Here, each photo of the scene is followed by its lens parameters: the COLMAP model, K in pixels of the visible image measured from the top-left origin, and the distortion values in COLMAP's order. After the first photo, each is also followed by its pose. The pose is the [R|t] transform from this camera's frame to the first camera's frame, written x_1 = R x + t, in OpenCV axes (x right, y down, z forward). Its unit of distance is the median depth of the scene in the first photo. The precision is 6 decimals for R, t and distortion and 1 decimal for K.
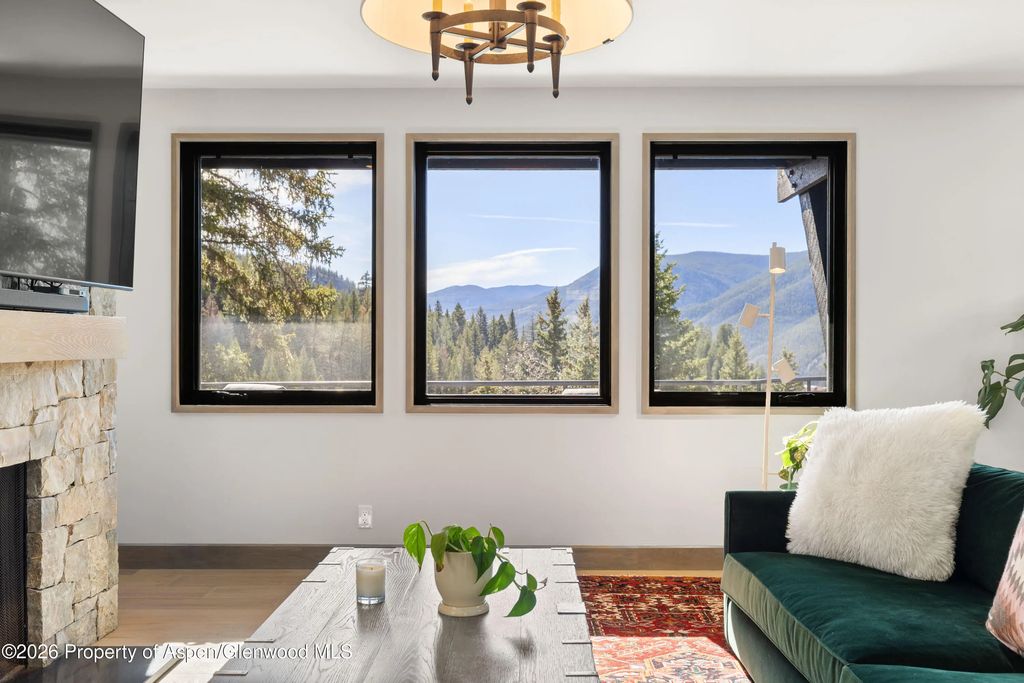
lens RADIAL K [[922.4, 0, 512.0], [0, 922.4, 341.5], [0, 0, 1]] dist [0.011421, 0.004214]
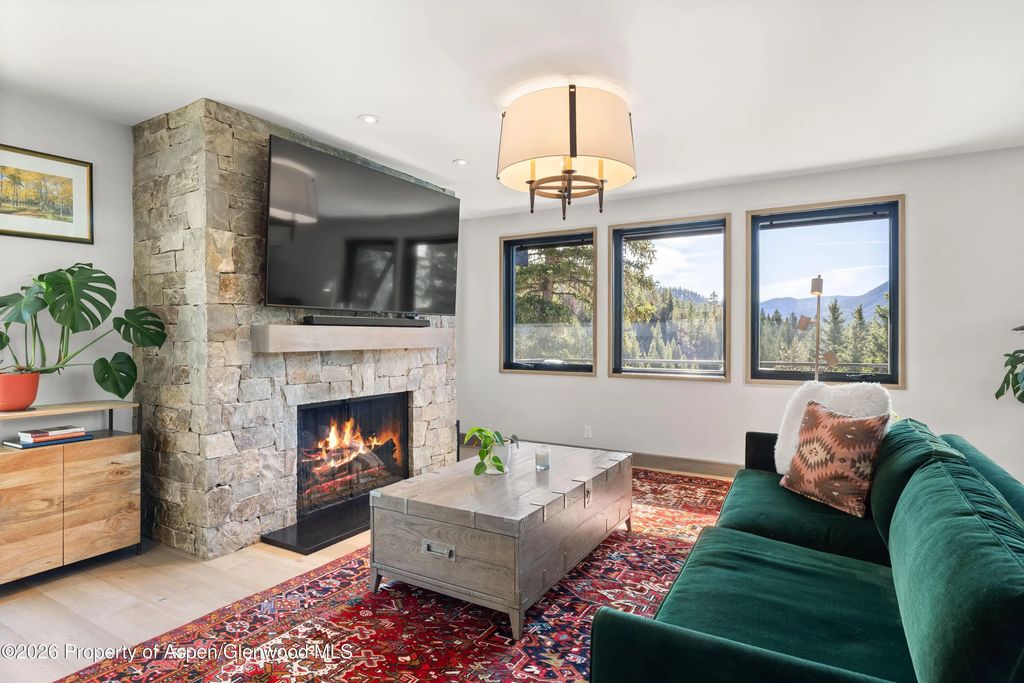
lens RADIAL K [[544.6, 0, 515.9], [0, 544.6, 331.5], [0, 0, 1]] dist [0.001685, 0.000172]
pose [[0.870223, -0.004696, -0.492635, 0.260247], [0.001938, 0.999979, -0.006108, -0.007698], [0.492654, 0.004361, 0.870214, -0.034597]]
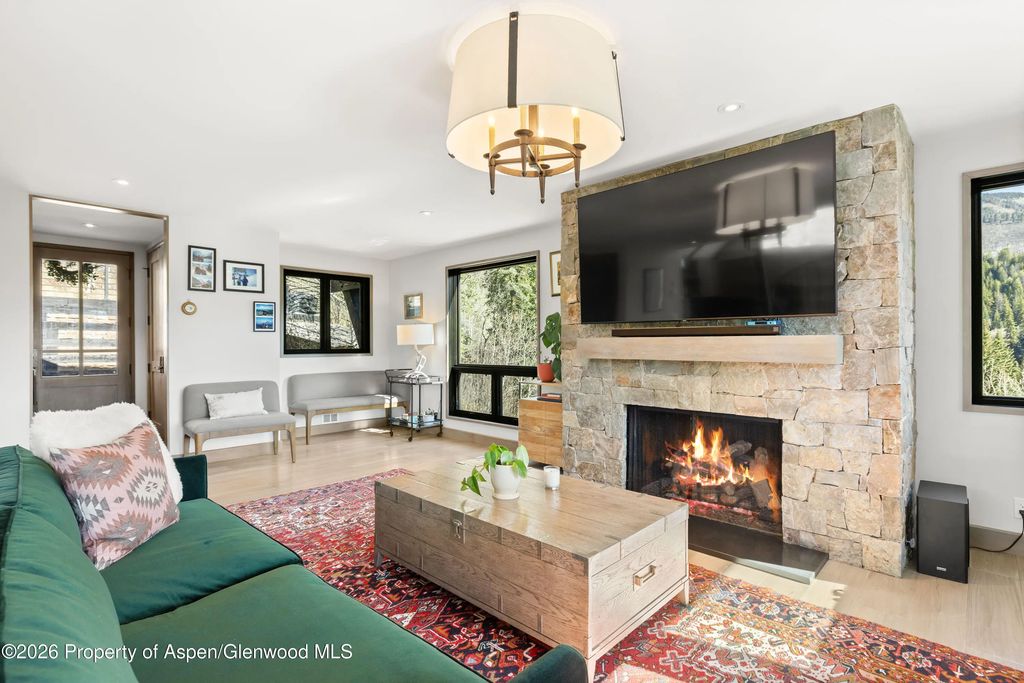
lens RADIAL K [[487.8, 0, 512.0], [0, 487.8, 341.5], [0, 0, 1]] dist [-0.001666, 0.000170]
pose [[-0.682853, -0.006608, -0.730526, 0.340330], [0.000521, 0.999954, -0.009532, -0.006715], [0.730556, -0.006890, -0.682818, 0.859564]]
